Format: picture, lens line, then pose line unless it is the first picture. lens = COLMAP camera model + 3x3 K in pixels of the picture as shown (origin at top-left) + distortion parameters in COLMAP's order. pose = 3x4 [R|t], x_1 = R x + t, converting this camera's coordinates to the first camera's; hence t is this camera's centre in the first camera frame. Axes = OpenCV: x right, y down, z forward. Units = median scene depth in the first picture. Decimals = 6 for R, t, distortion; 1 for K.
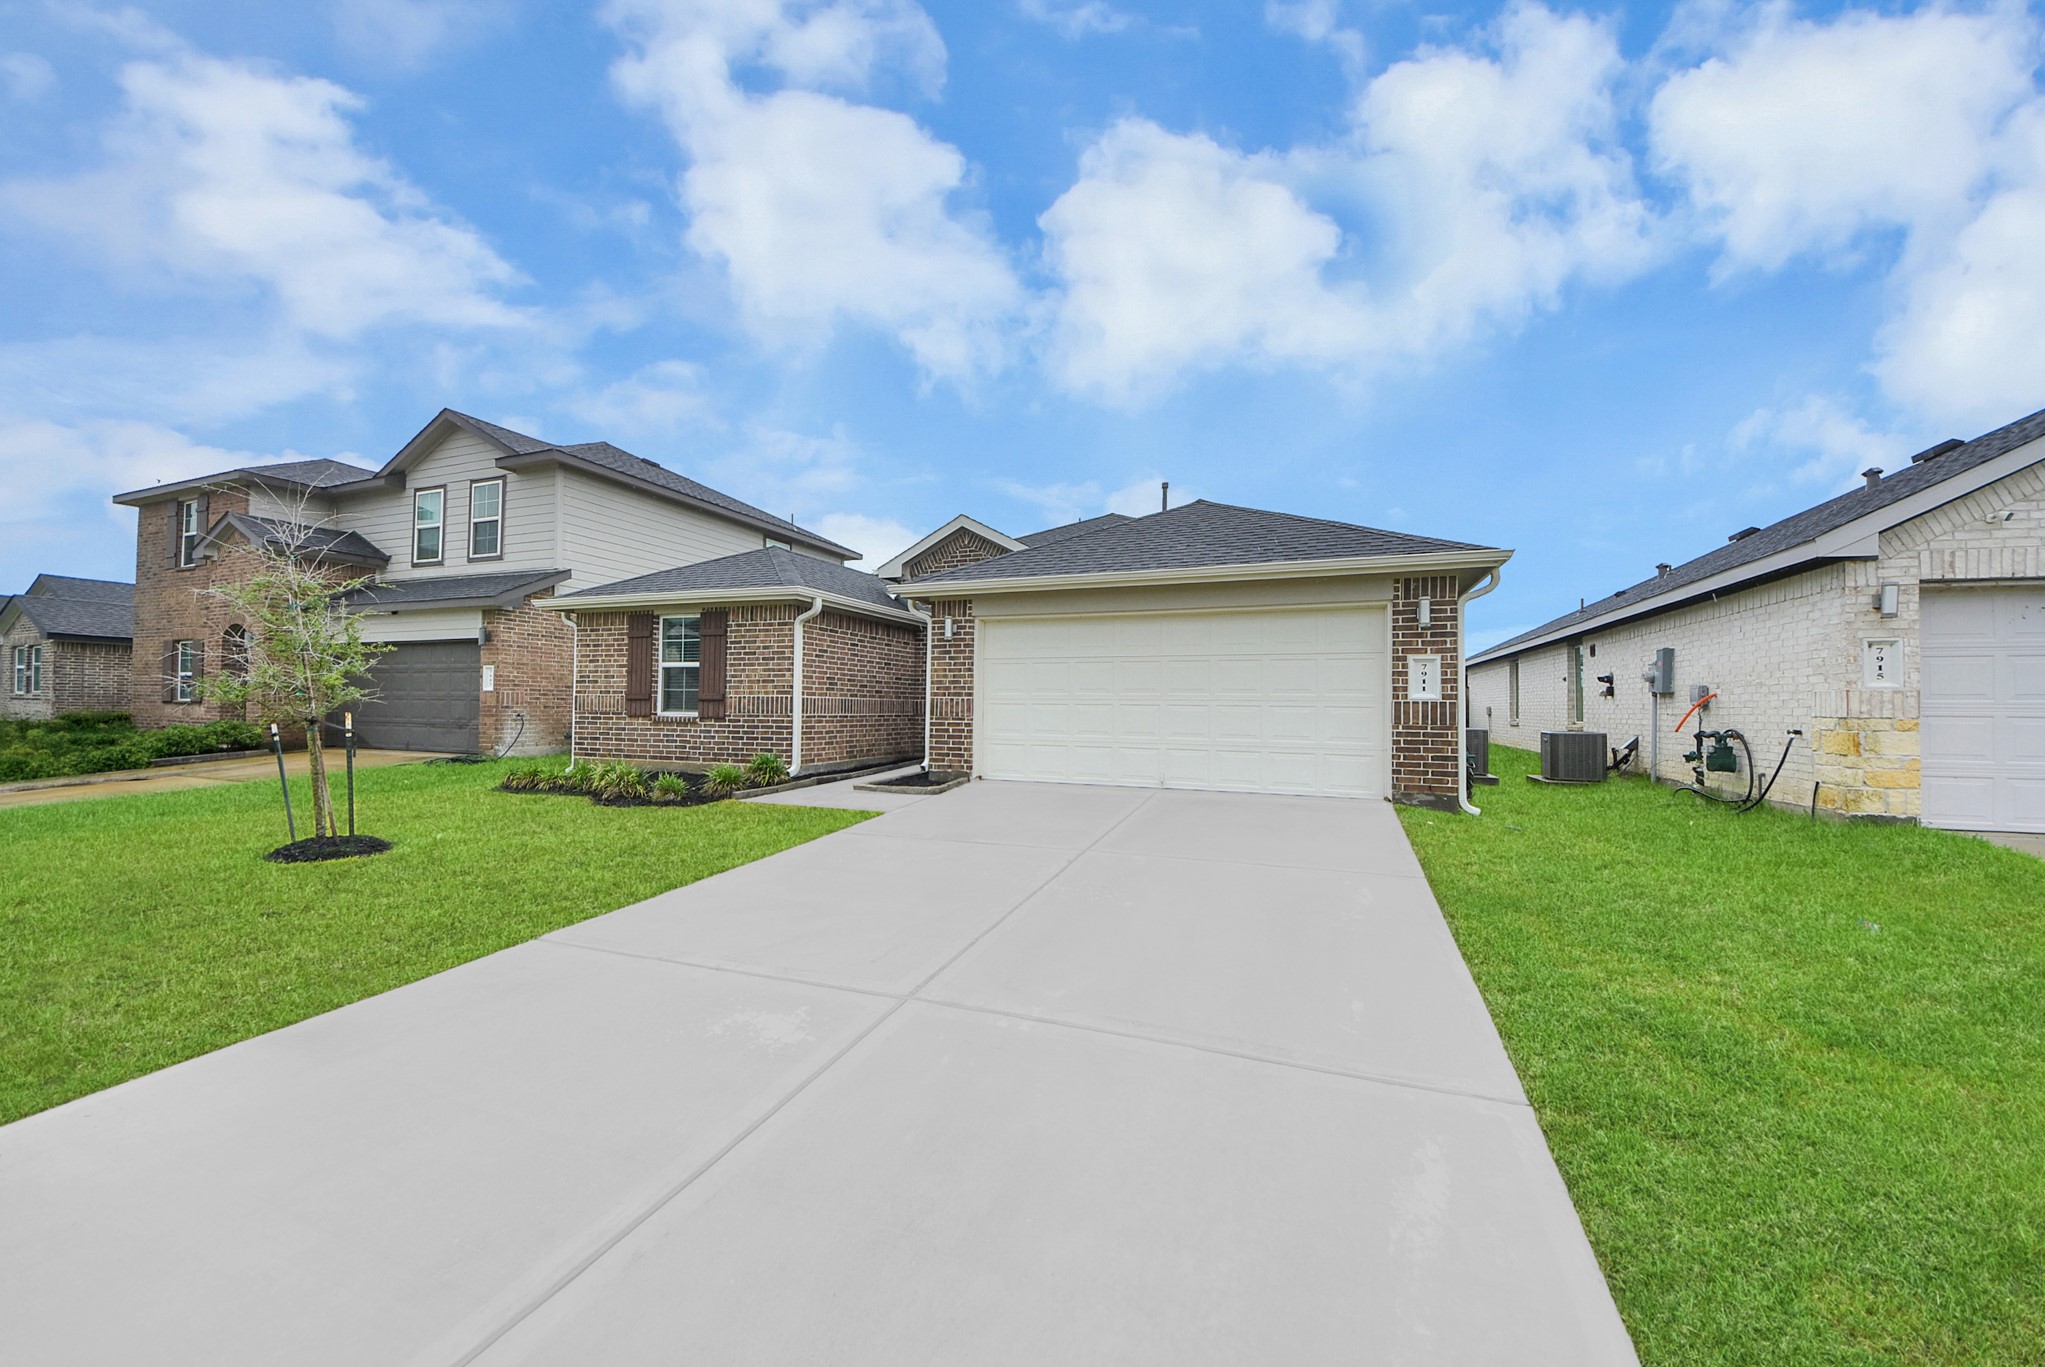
lens RADIAL K [[727.7, 0, 1024.2], [0, 727.7, 676.4], [0, 0, 1]] dist [0.000094, -0.000045]
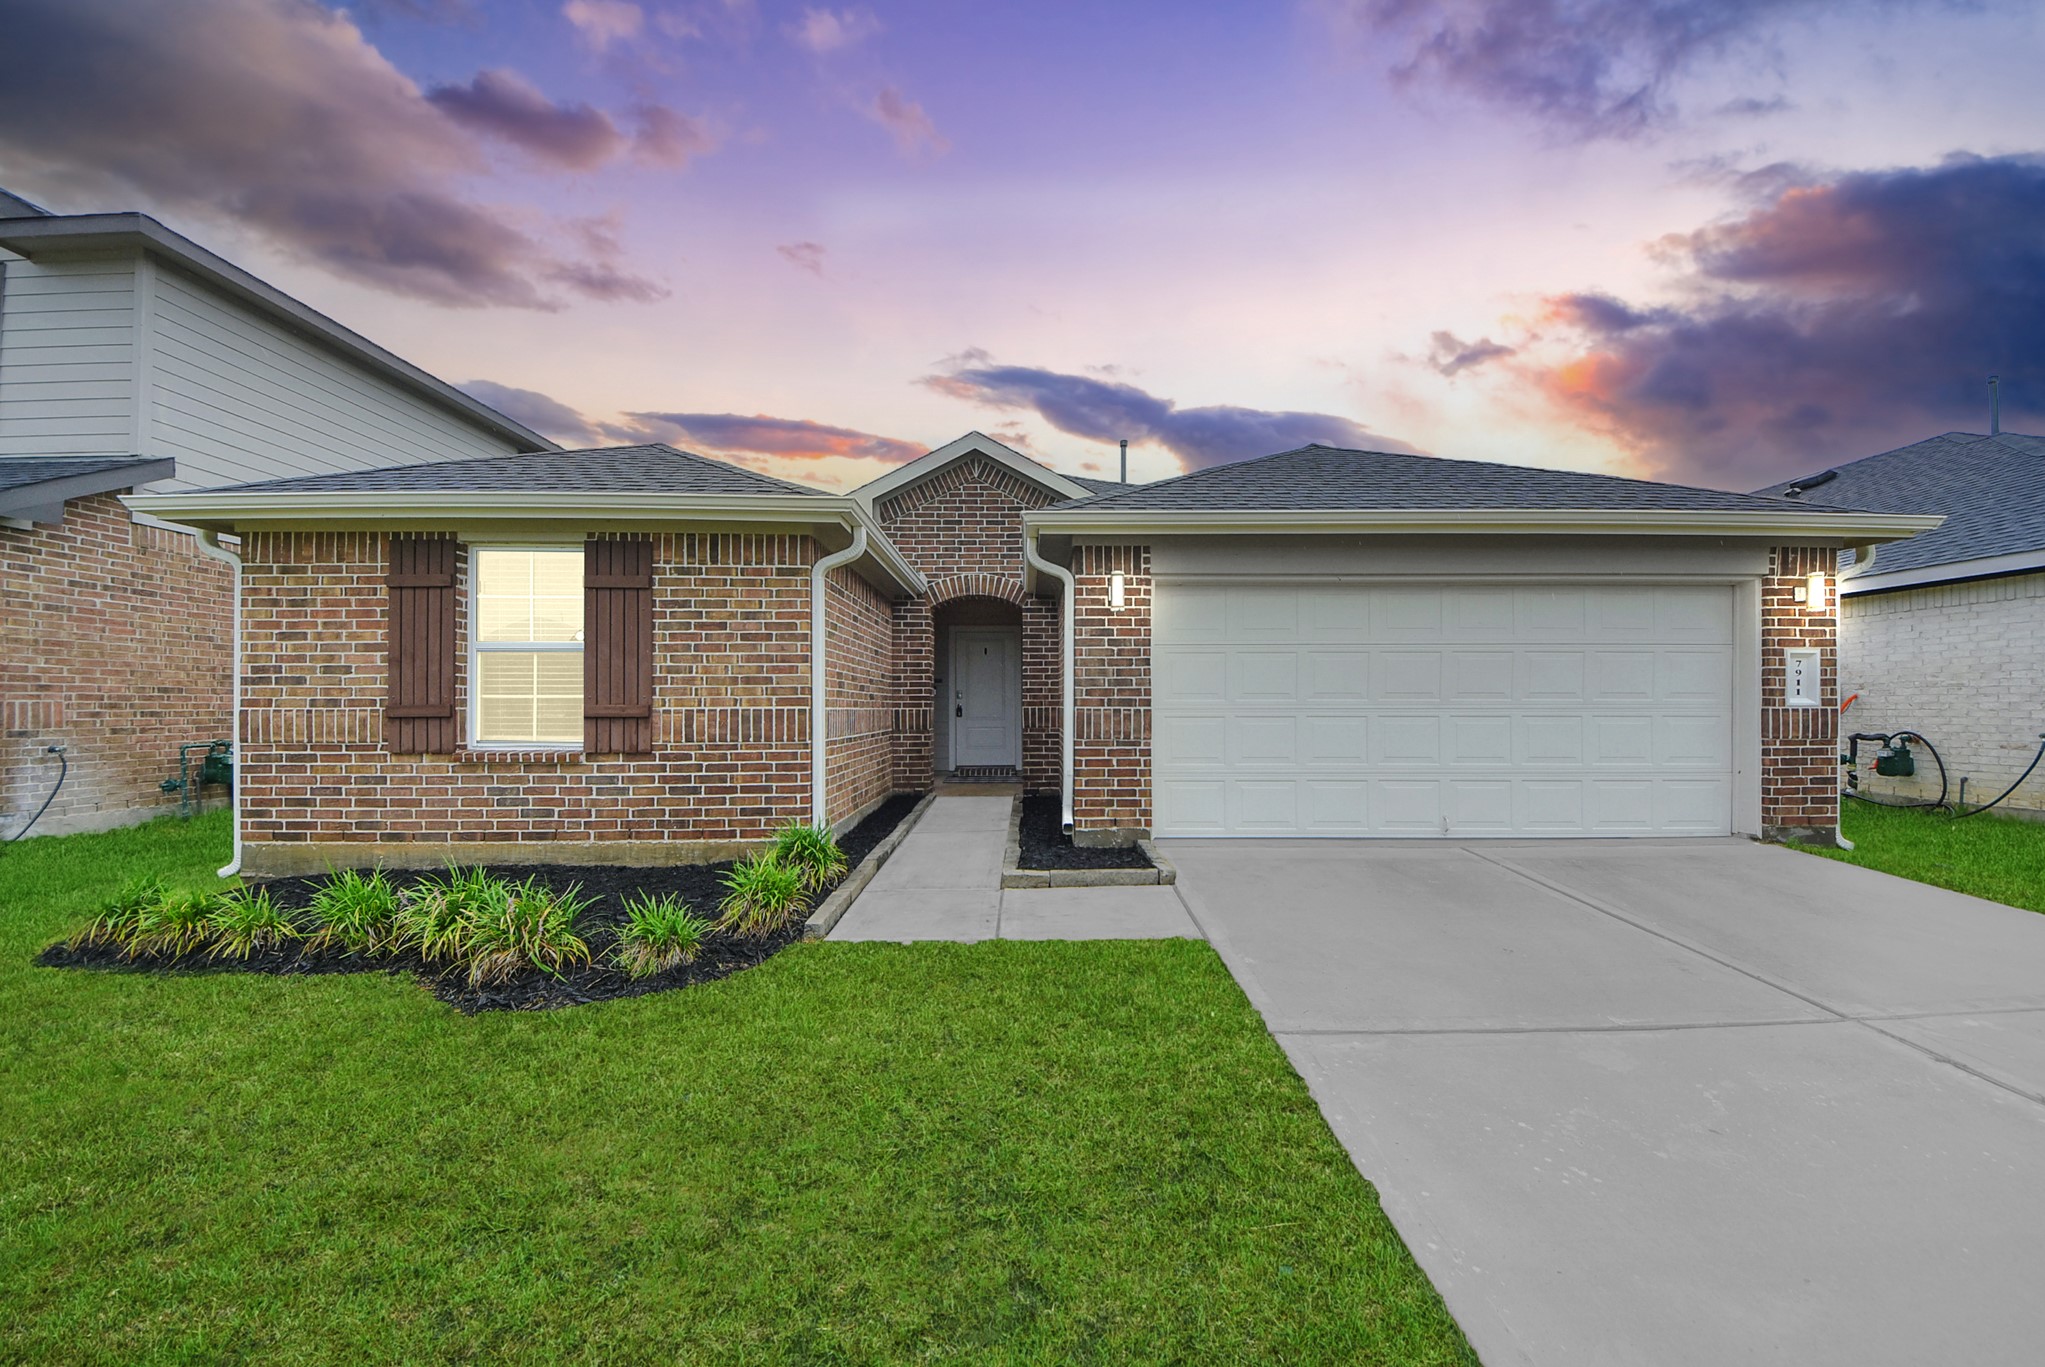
lens RADIAL K [[734.7, 0, 1024.1], [0, 734.7, 693.6], [0, 0, 1]] dist [-0.007540, -0.000157]
pose [[0.926329, -0.006120, 0.376666, -0.414902], [-0.004404, 0.999624, 0.027071, 0.001243], [-0.376690, -0.026735, 0.925953, 0.486958]]
